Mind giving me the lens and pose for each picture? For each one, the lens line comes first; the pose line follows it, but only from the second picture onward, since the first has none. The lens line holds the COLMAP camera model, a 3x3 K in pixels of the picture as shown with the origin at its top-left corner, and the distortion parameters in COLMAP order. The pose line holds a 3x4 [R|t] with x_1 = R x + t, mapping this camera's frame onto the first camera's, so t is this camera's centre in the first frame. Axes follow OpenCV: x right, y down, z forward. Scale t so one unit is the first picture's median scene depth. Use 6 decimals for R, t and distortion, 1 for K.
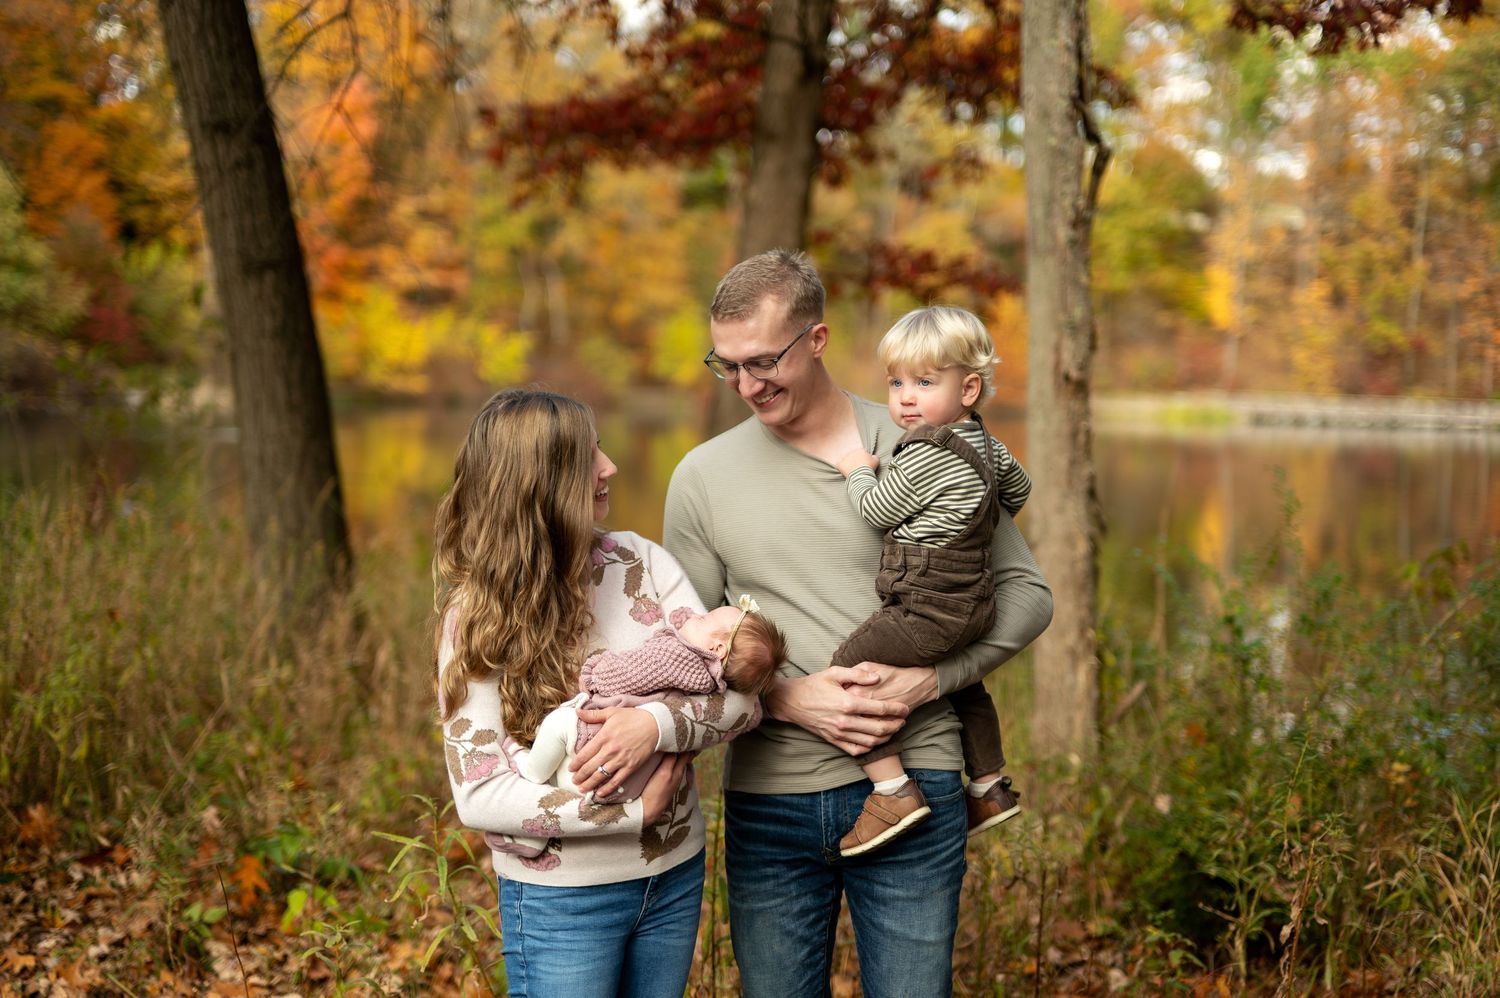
lens RADIAL K [[2536.0, 0, 755.3], [0, 2536.0, 495.7], [0, 0, 1]] dist [0.005839, 0.000000]
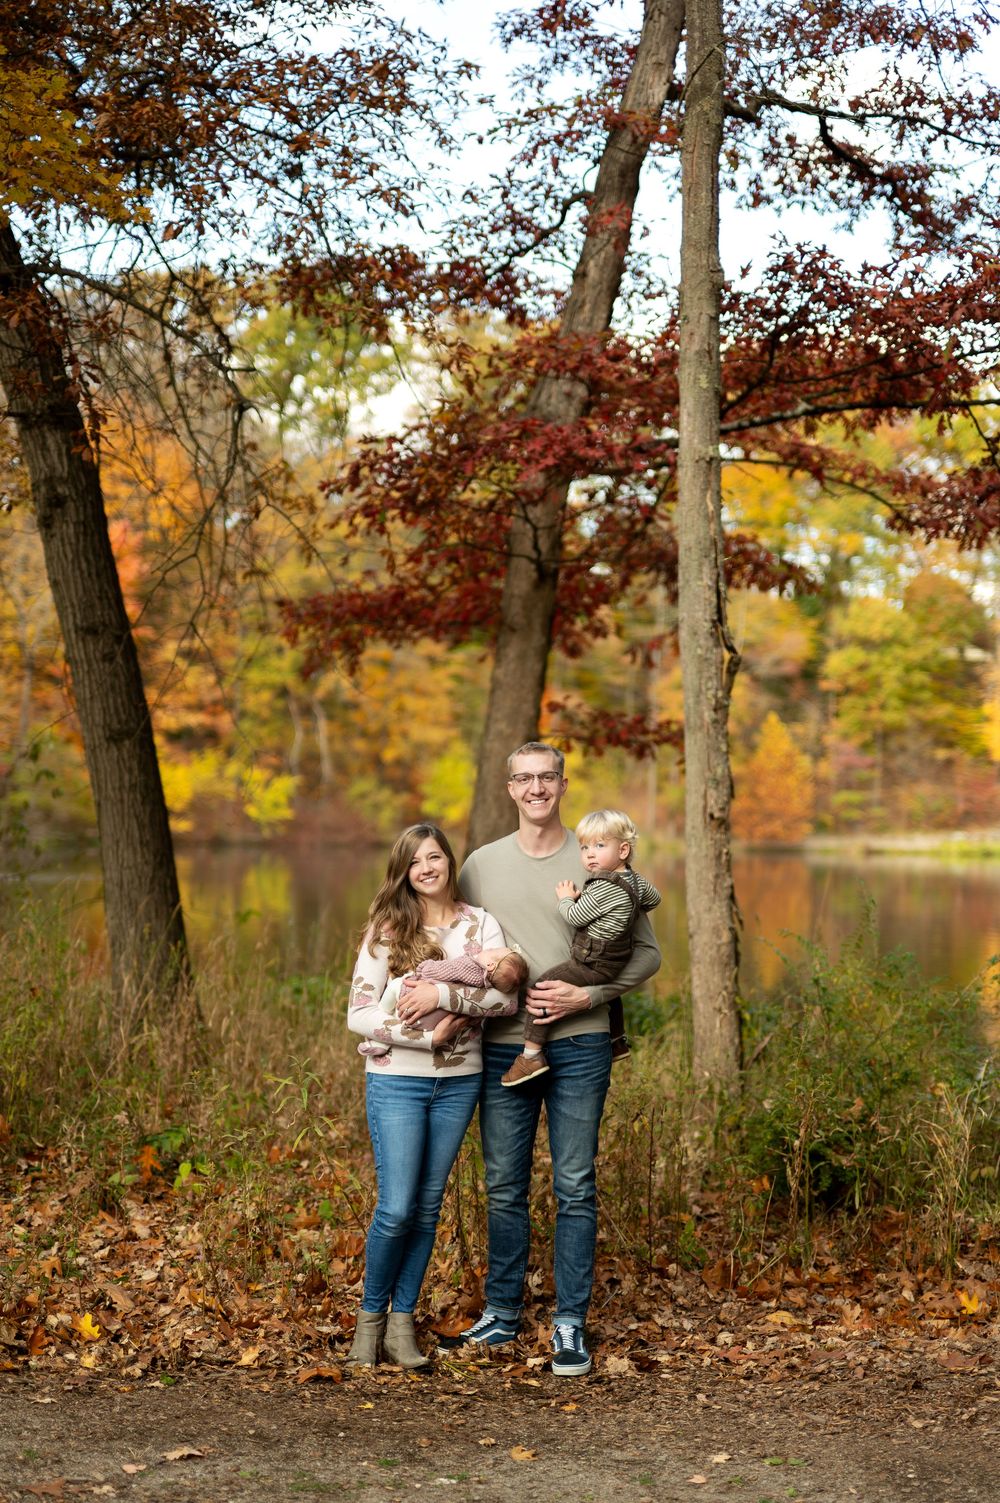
lens RADIAL K [[2541.1, 0, 513.9], [0, 2541.1, 747.2], [0, 0, 1]] dist [0.005839, 0.000000]
pose [[0.999963, -0.007749, -0.003708, 0.017740], [0.007453, 0.997235, -0.073944, 0.019246], [0.004271, 0.073914, 0.997255, -0.426533]]
